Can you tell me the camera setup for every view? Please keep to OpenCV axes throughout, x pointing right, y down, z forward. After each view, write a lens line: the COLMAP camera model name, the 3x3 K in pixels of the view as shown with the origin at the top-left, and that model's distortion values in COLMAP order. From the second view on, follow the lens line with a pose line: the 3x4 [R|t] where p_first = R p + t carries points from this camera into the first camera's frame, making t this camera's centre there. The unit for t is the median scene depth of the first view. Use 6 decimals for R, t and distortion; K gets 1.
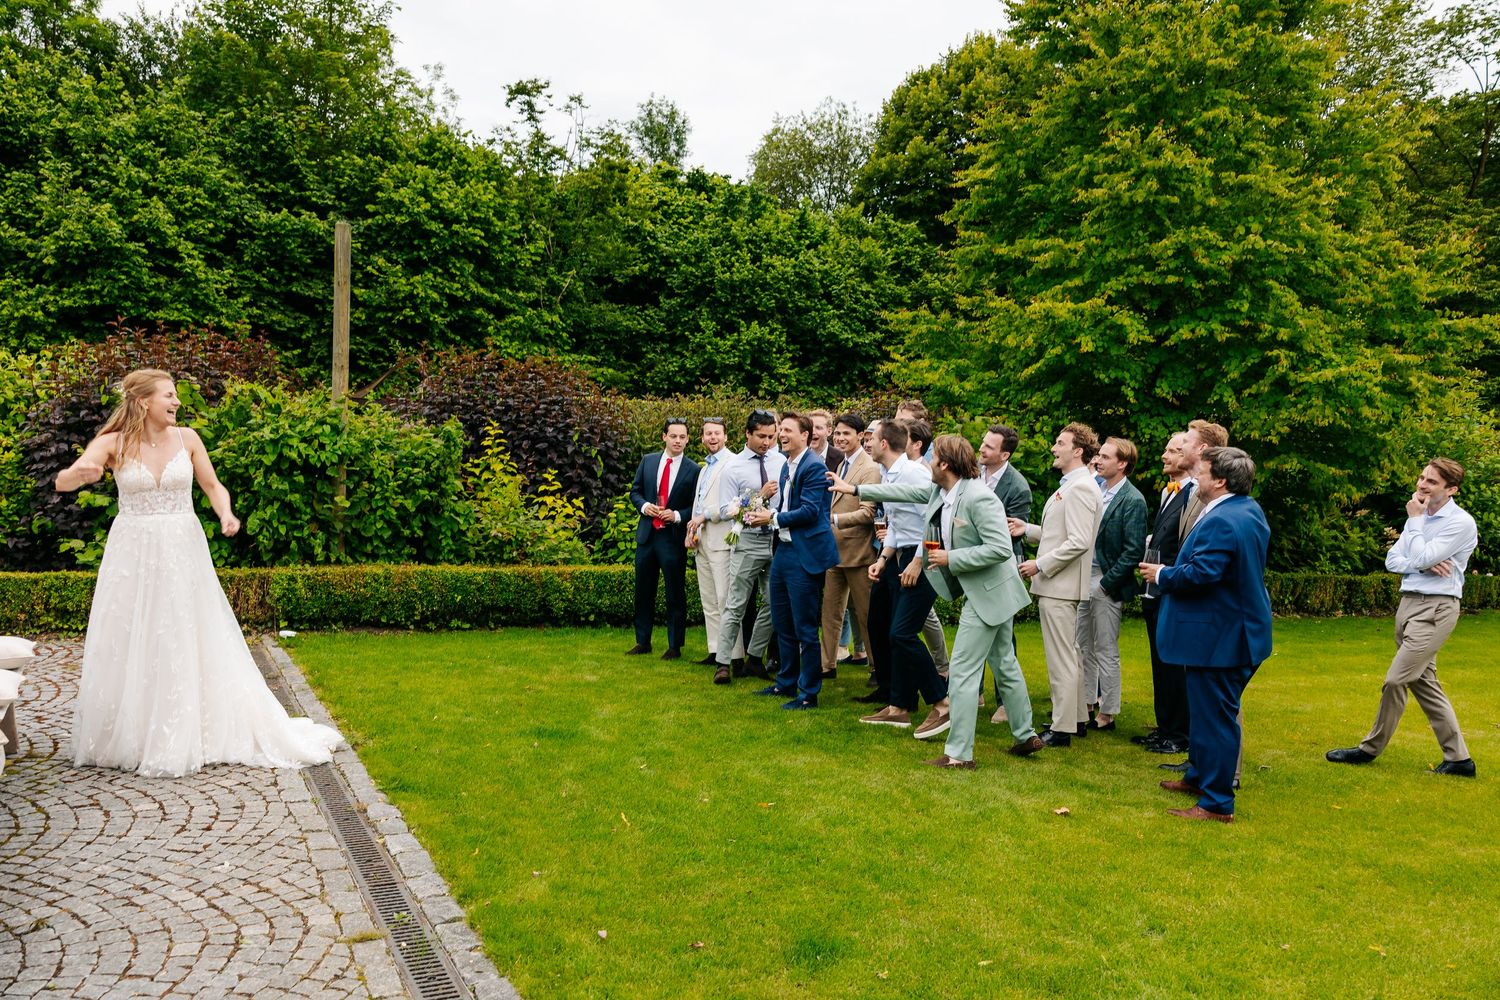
lens RADIAL K [[1168.6, 0, 738.4], [0, 1168.6, 512.2], [0, 0, 1]] dist [0.003418, 0.005884]
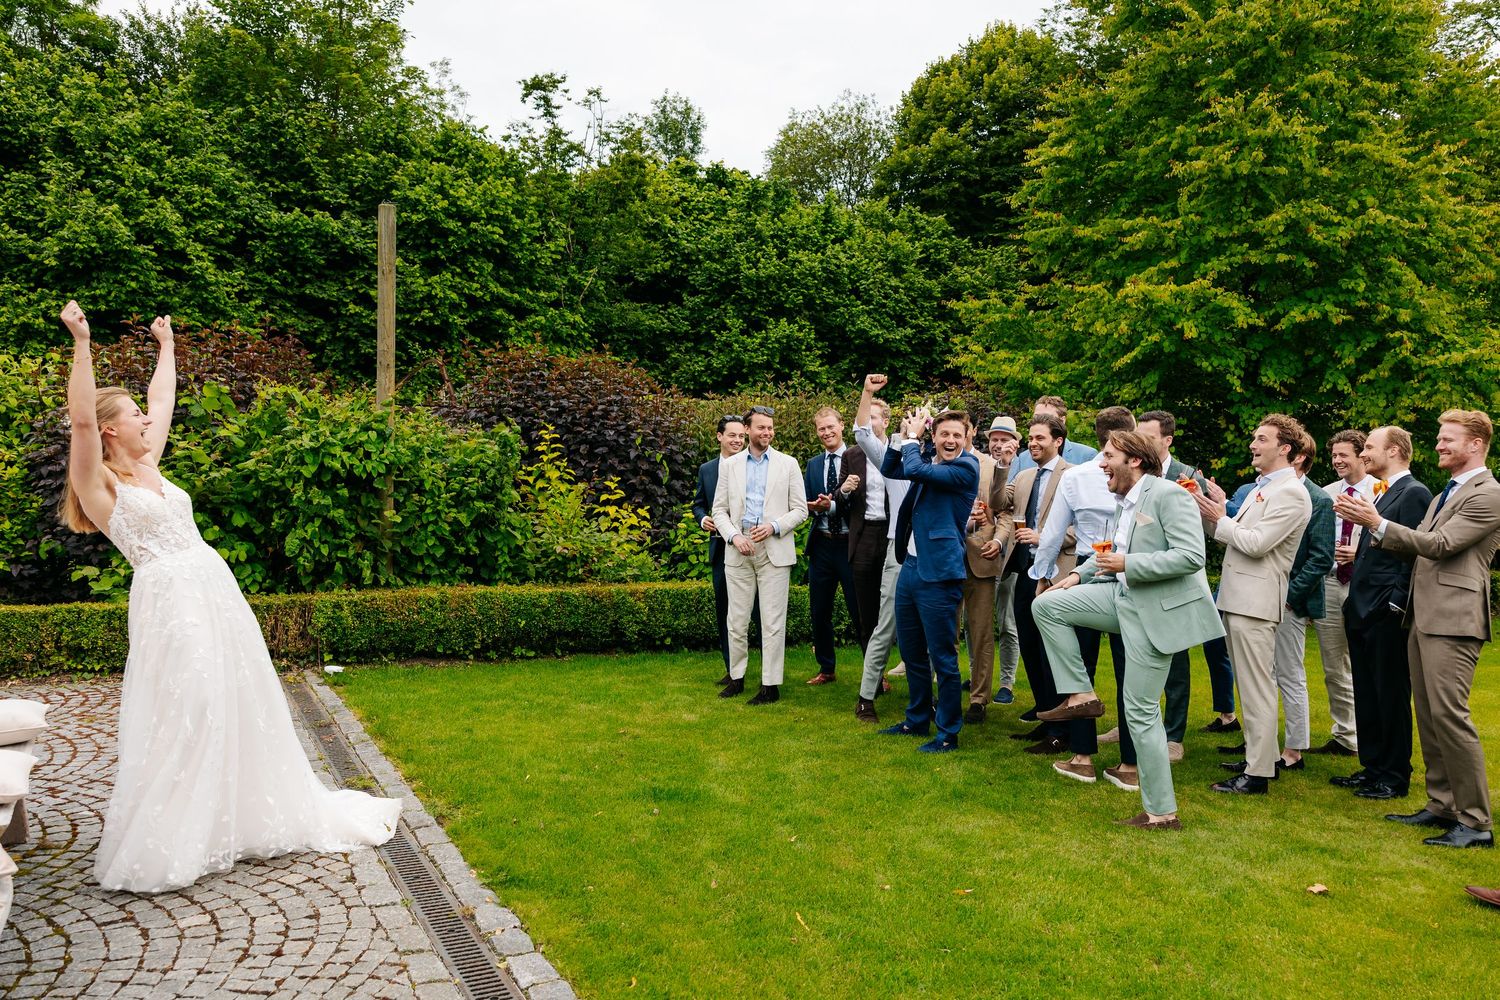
lens RADIAL K [[1158.7, 0, 747.4], [0, 1158.7, 501.8], [0, 0, 1]] dist [0.000522, 0.017661]
pose [[0.999827, -0.016881, 0.007774, -0.029090], [0.016952, 0.999814, -0.009187, -0.003051], [-0.007617, 0.009317, 0.999928, 0.046071]]
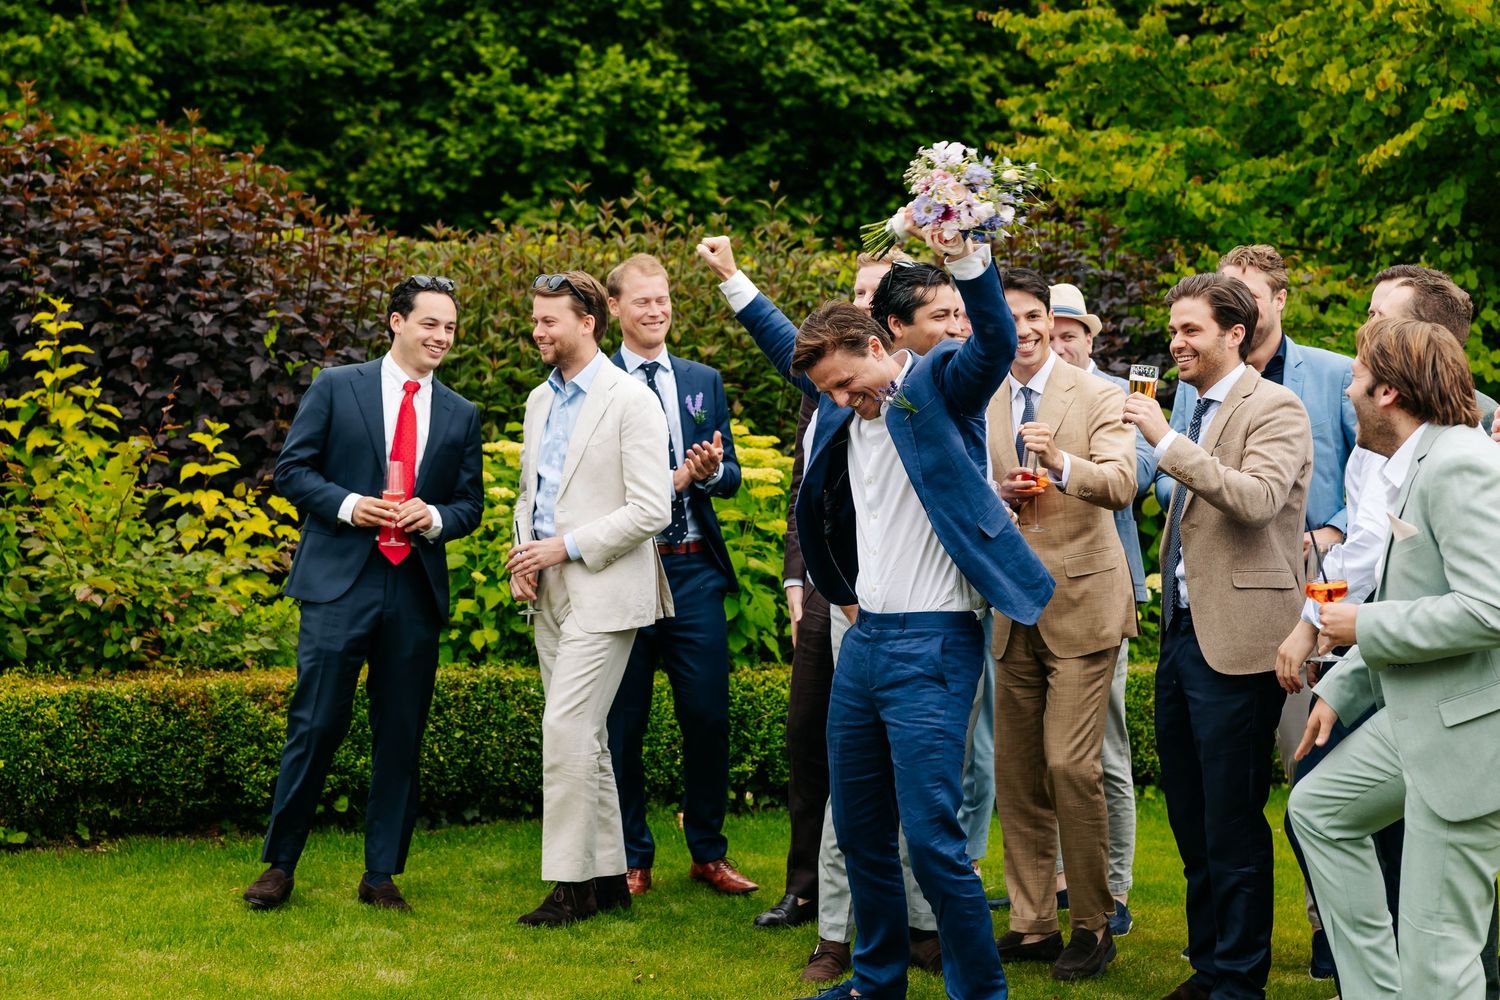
lens RADIAL K [[2755.4, 0, 741.2], [0, 2755.4, 504.0], [0, 0, 1]] dist [0.033422, -0.118201]
pose [[0.996340, -0.021194, 0.082813, -0.028240], [0.021107, 0.999775, 0.001924, -0.003224], [-0.082835, -0.000169, 0.996563, 0.034769]]
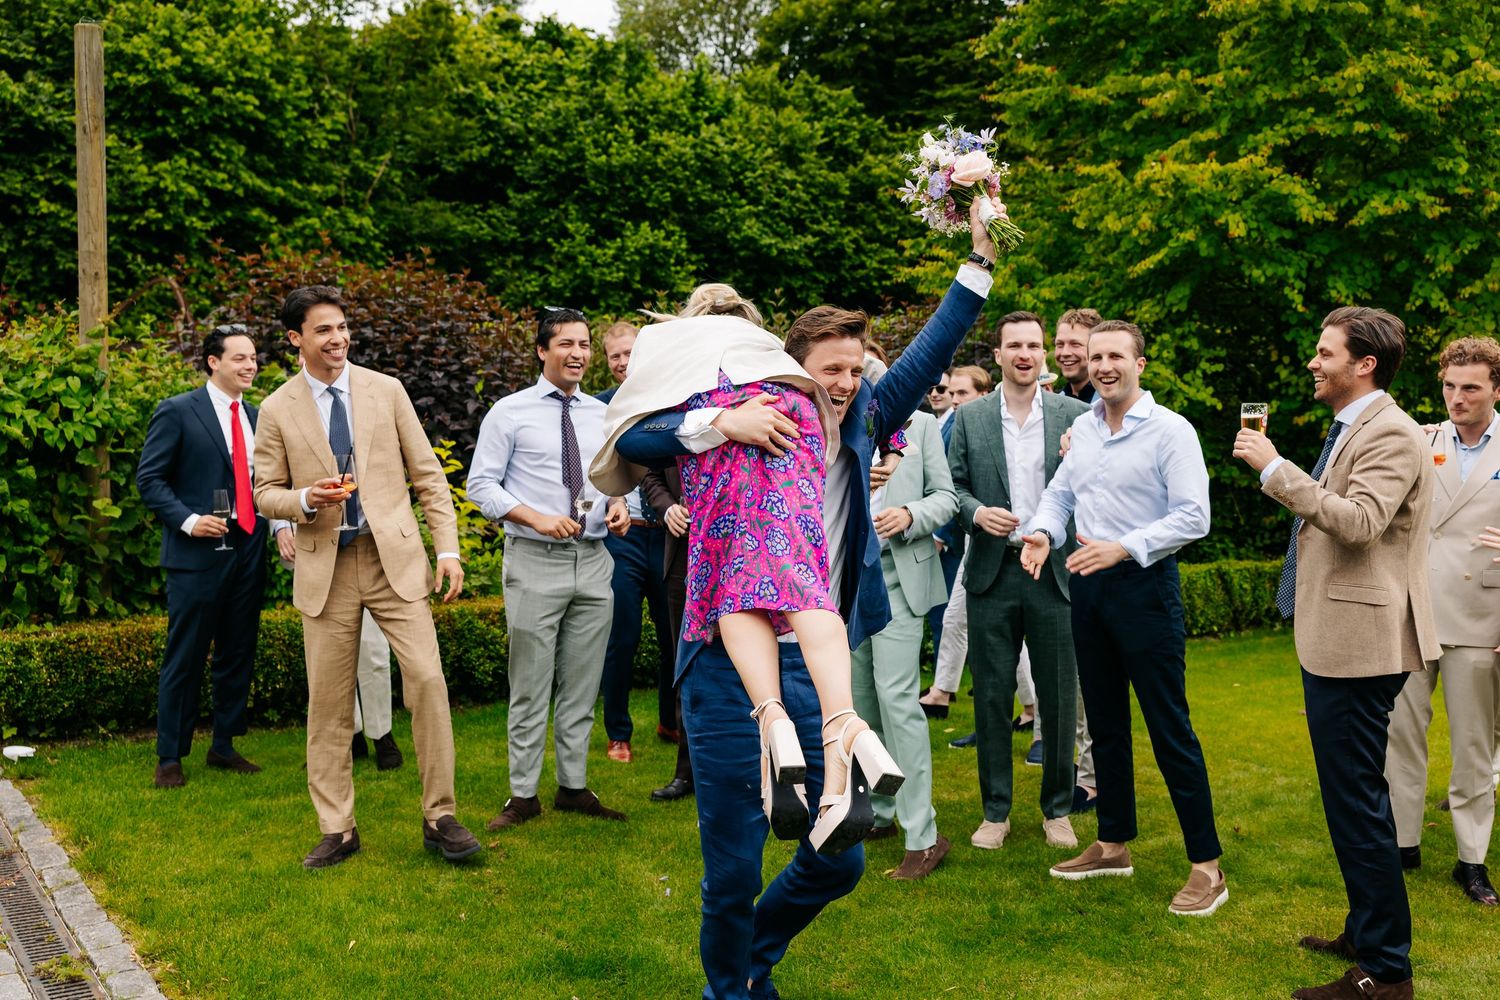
lens RADIAL K [[1471.3, 0, 734.2], [0, 1471.3, 484.4], [0, 0, 1]] dist [-0.013251, 0.033063]
pose [[0.993100, -0.035423, 0.111789, -0.044006], [0.034744, 0.999364, 0.008020, -0.006283], [-0.112002, -0.004081, 0.993700, 0.097074]]
